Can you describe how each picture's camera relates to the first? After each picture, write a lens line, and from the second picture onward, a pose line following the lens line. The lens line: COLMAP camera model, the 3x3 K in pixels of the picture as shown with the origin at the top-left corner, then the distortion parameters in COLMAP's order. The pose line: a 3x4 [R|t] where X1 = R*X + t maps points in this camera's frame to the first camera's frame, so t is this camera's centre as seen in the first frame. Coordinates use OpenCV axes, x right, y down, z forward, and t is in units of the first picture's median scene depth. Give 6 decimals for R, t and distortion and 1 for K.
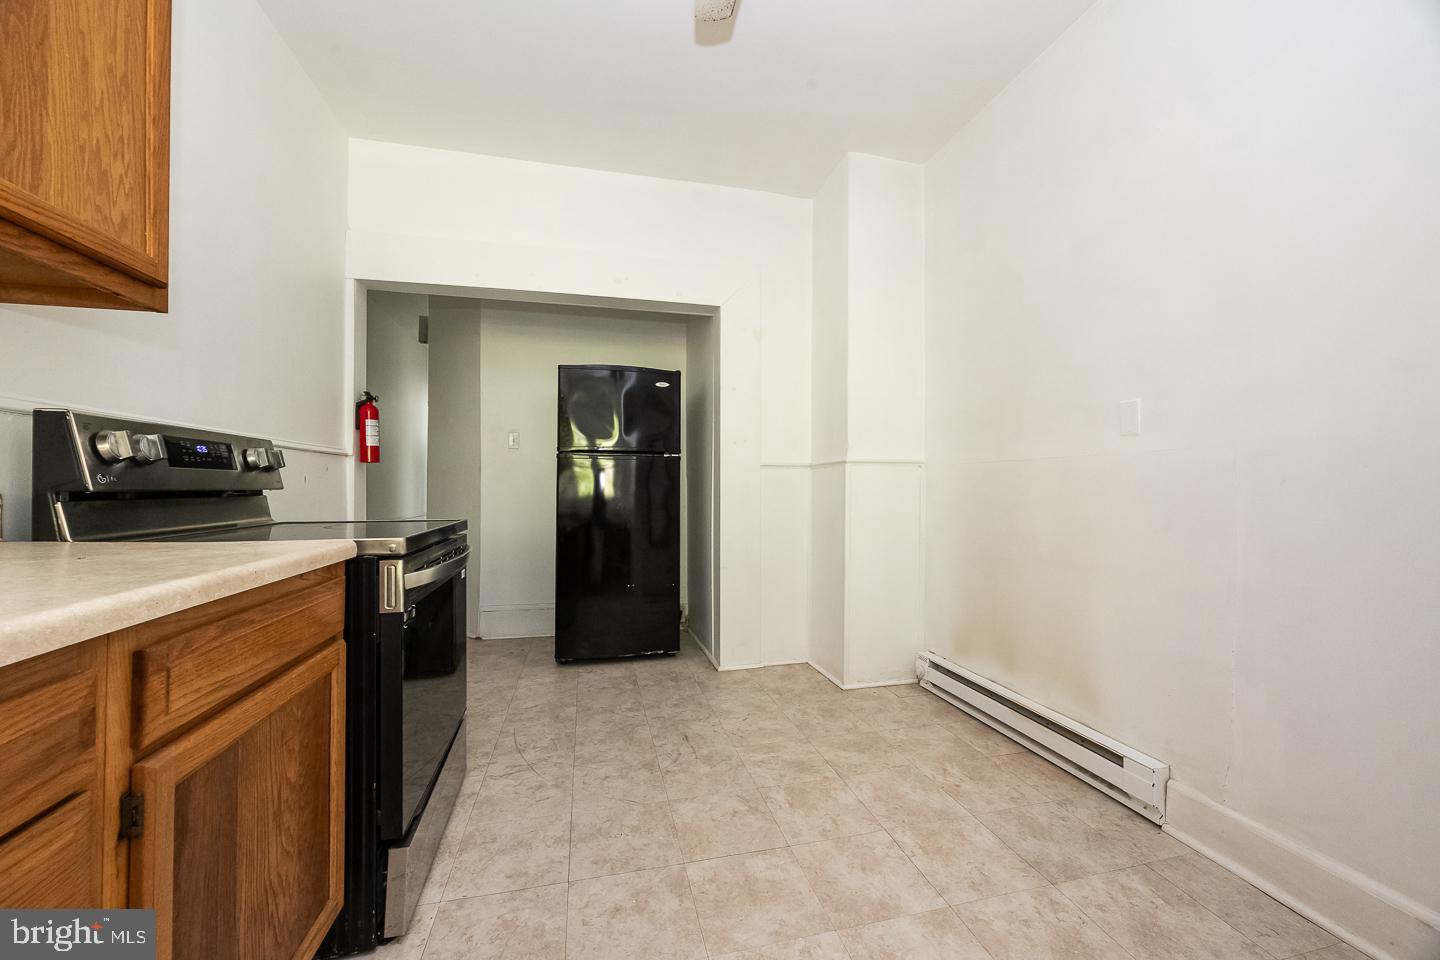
lens RADIAL K [[563.3, 0, 722.0], [0, 563.3, 482.6], [0, 0, 1]] dist [-0.002073, -0.000461]
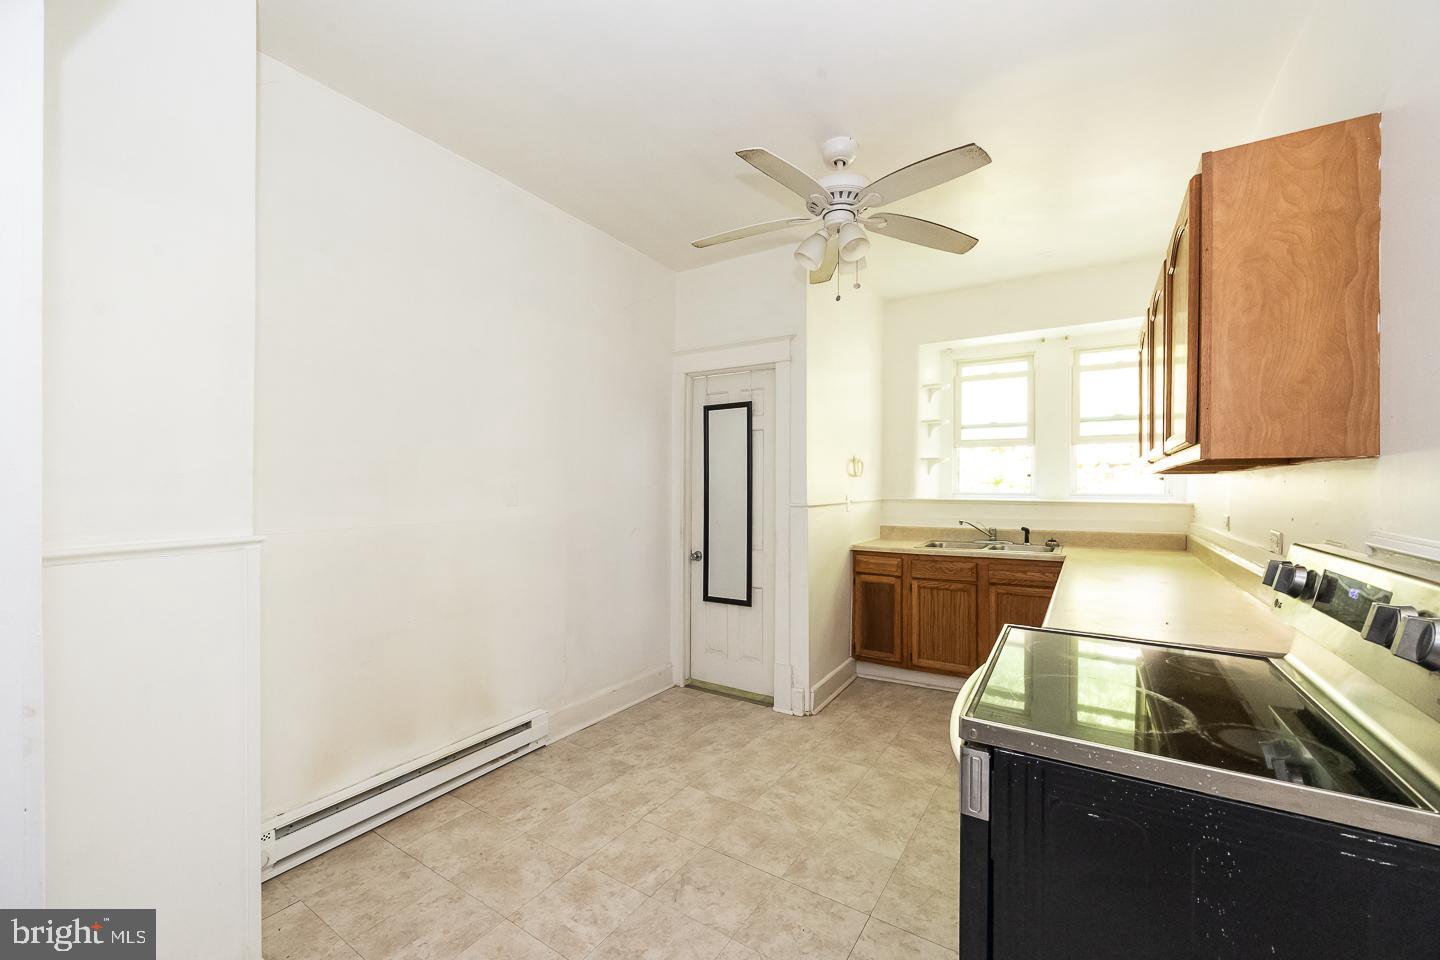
lens RADIAL K [[563.3, 0, 724.8], [0, 563.3, 482.8], [0, 0, 1]] dist [-0.002073, -0.000461]
pose [[-0.689980, -0.002036, 0.723826, -0.813347], [-0.007447, 0.999963, -0.004286, -0.166413], [-0.723790, -0.008348, -0.689970, 1.817506]]
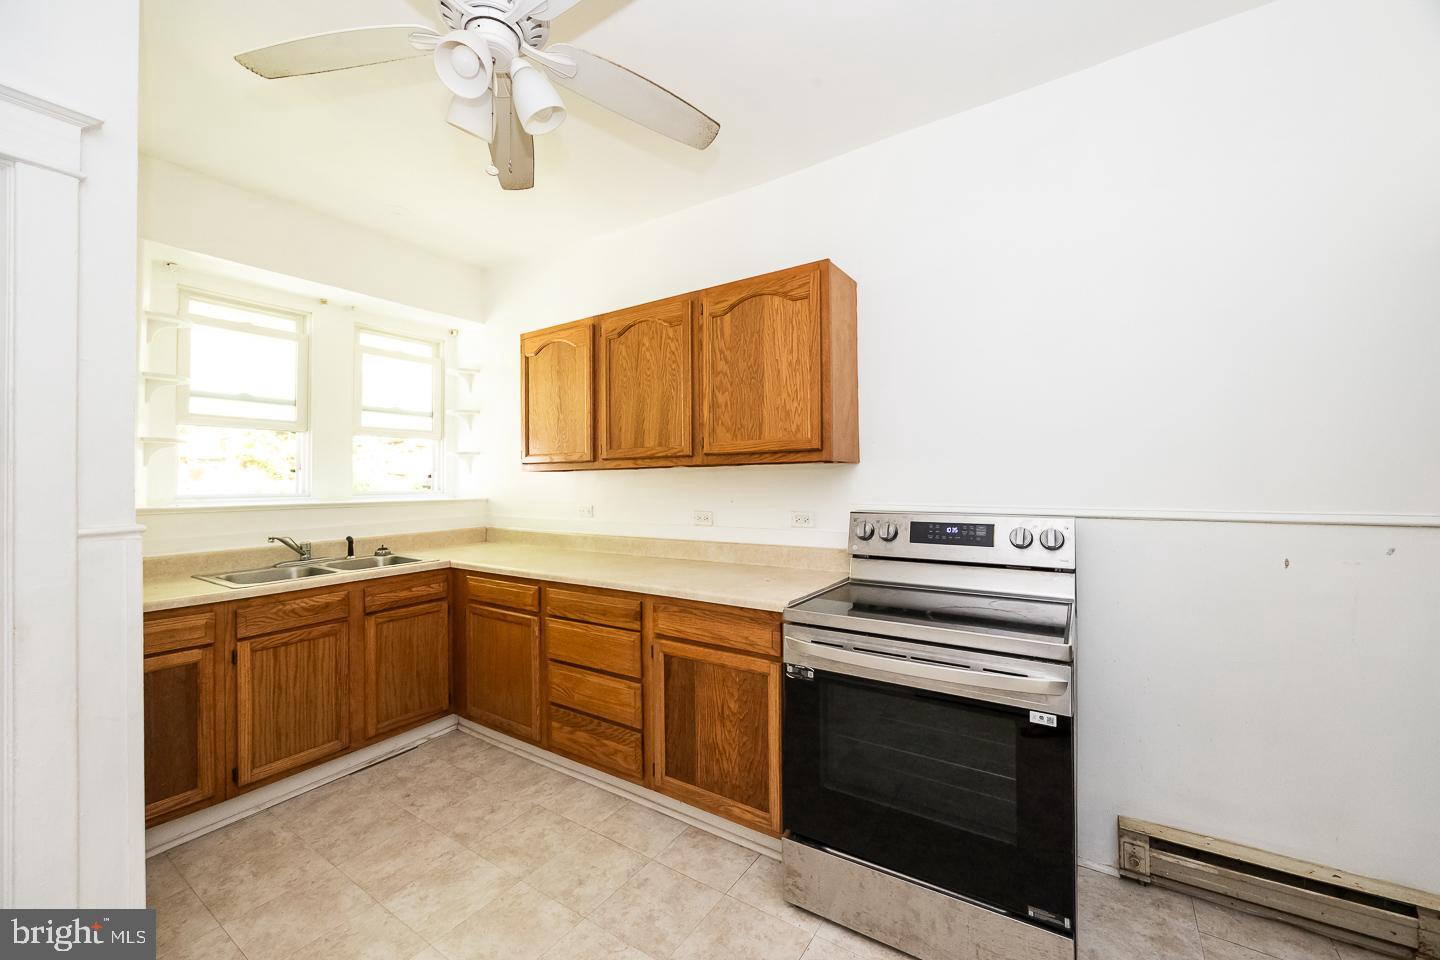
lens RADIAL K [[563.3, 0, 720.2], [0, 563.3, 476.2], [0, 0, 1]] dist [-0.002073, -0.000461]
pose [[-0.737149, -0.005310, -0.675710, 0.366799], [0.008815, 0.999808, -0.017473, -0.154752], [0.675673, -0.018837, -0.736961, 1.474683]]
